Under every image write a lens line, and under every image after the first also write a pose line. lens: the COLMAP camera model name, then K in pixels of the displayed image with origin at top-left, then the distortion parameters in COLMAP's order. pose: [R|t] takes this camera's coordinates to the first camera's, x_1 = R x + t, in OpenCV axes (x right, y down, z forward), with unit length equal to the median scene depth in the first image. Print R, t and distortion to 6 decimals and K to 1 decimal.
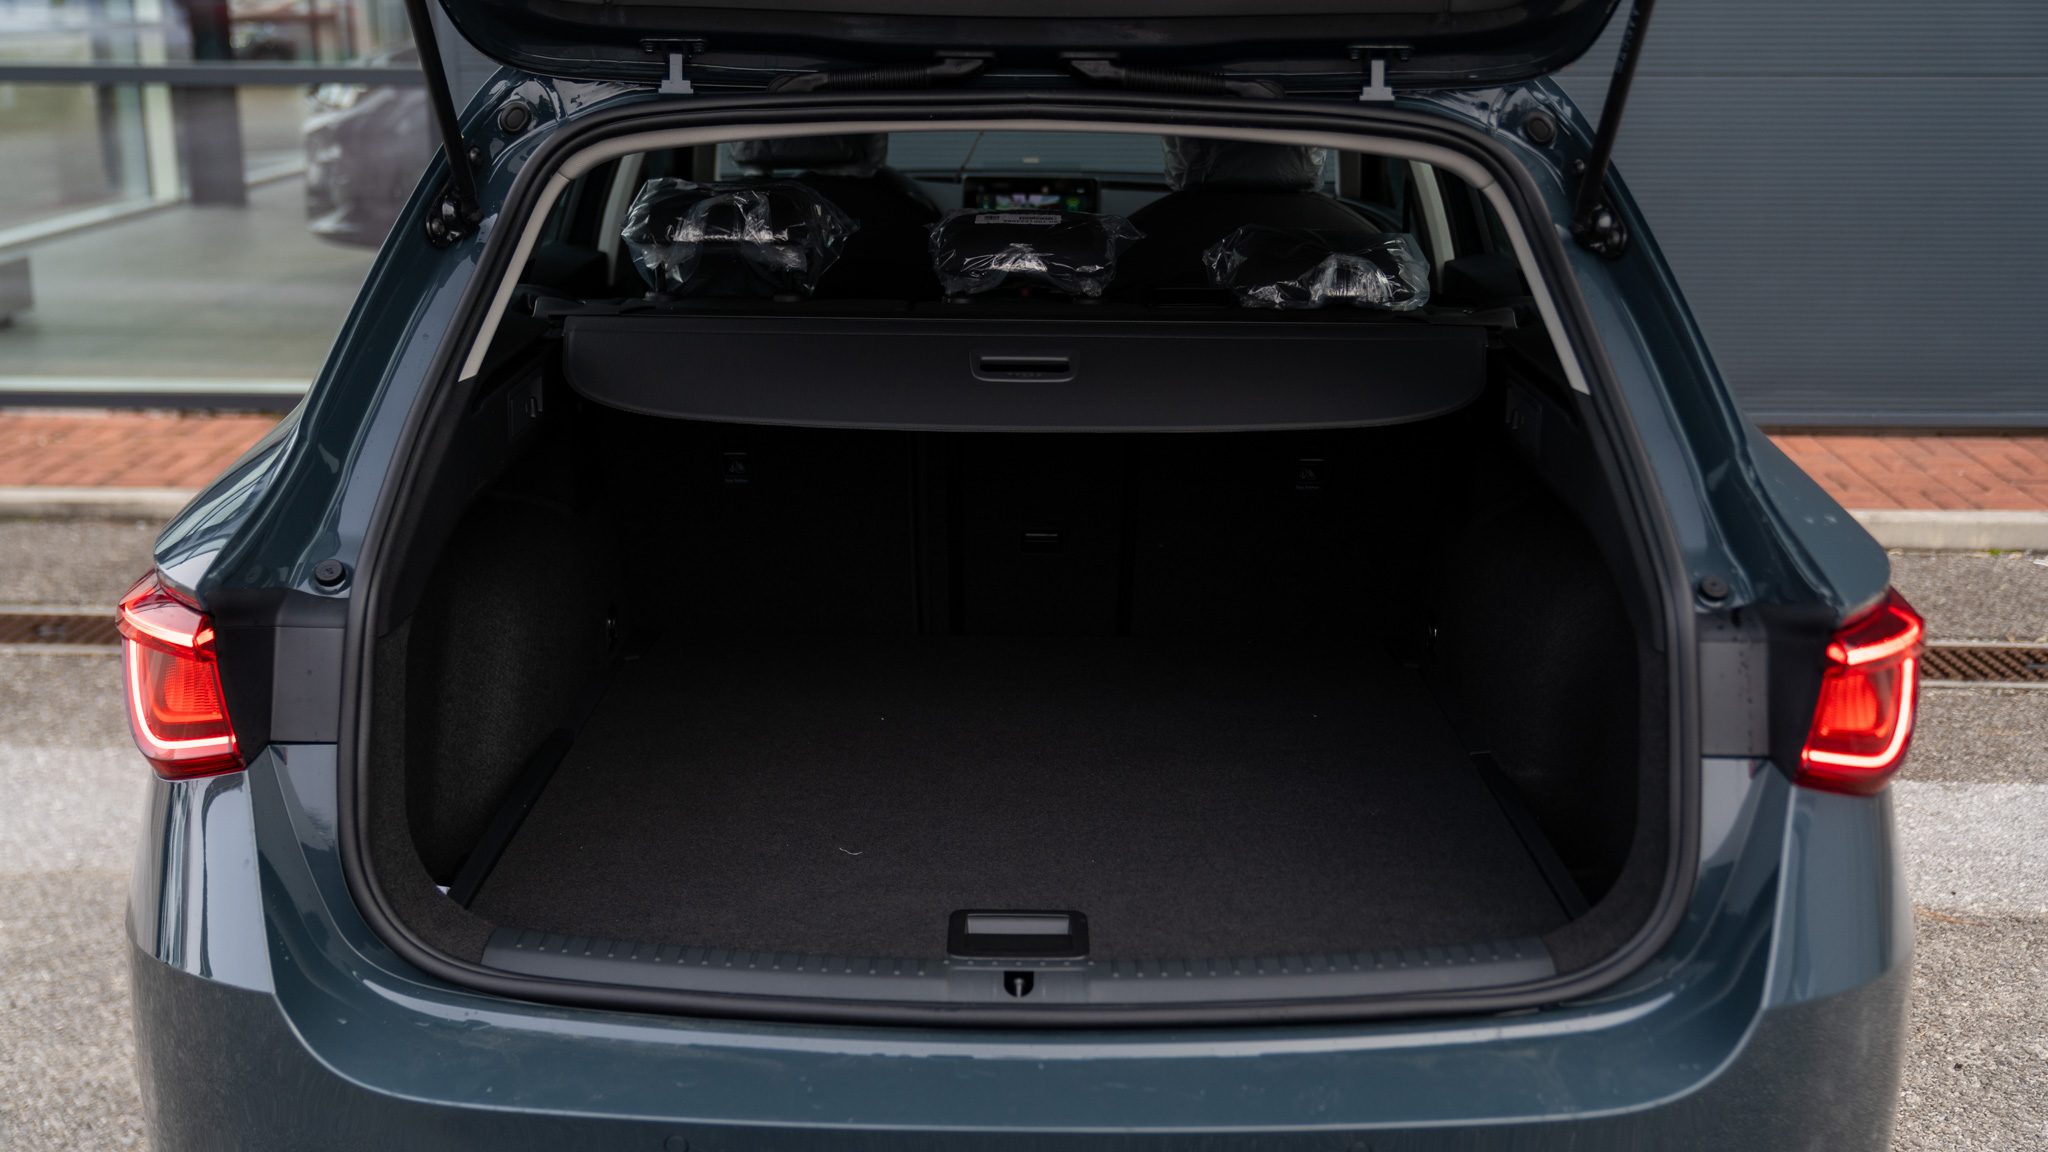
lens RADIAL K [[2248.8, 0, 1024.0], [0, 2248.8, 576.0], [0, 0, 1]] dist [0.005827, 0.004762]
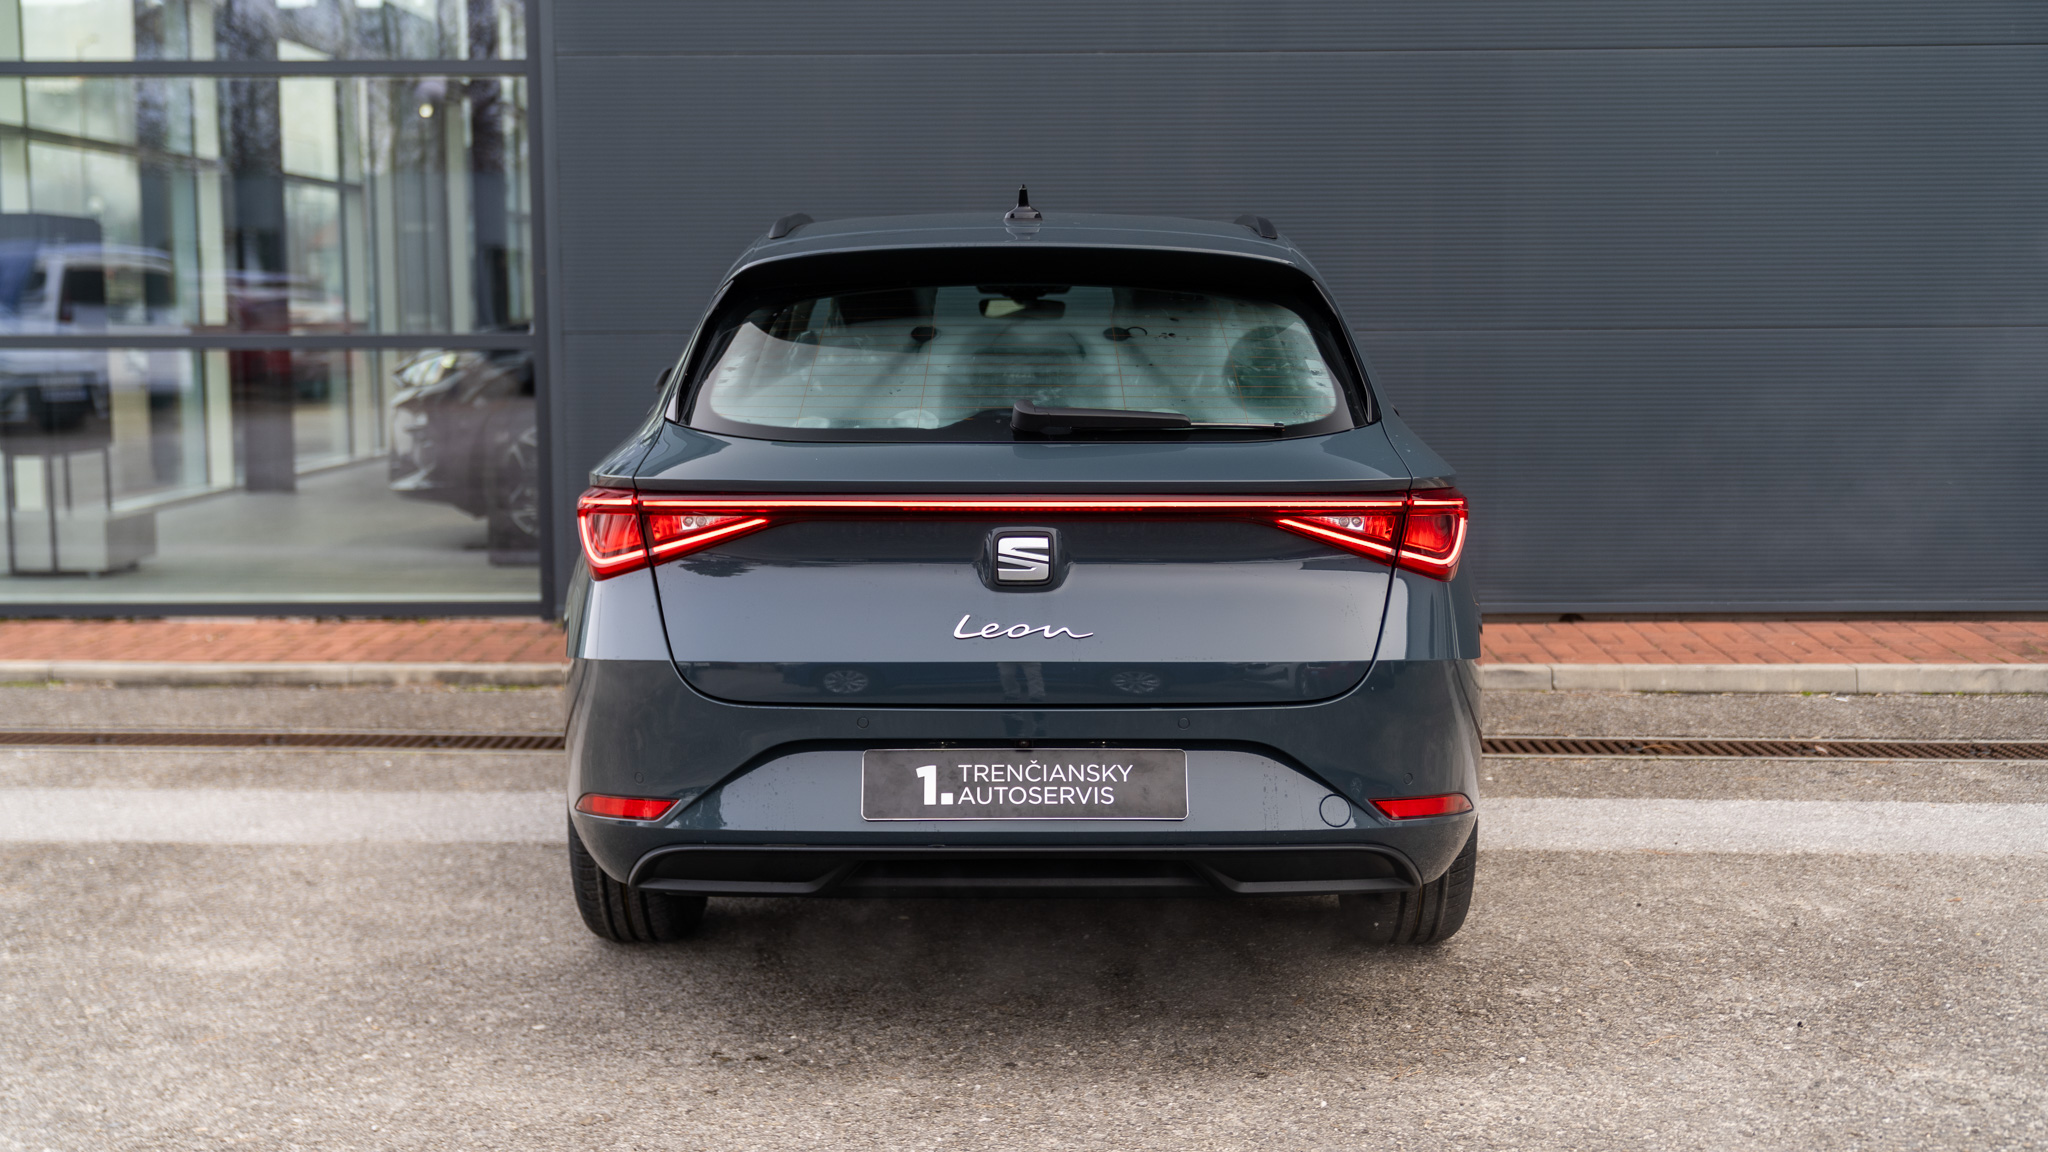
lens RADIAL K [[2471.5, 0, 1024.0], [0, 2471.5, 576.0], [0, 0, 1]] dist [0.019465, -0.002901]
pose [[0.999939, -0.010846, 0.002196, -0.001878], [0.011053, 0.988527, -0.150636, 0.113576], [-0.000537, 0.150651, 0.988587, -0.322093]]
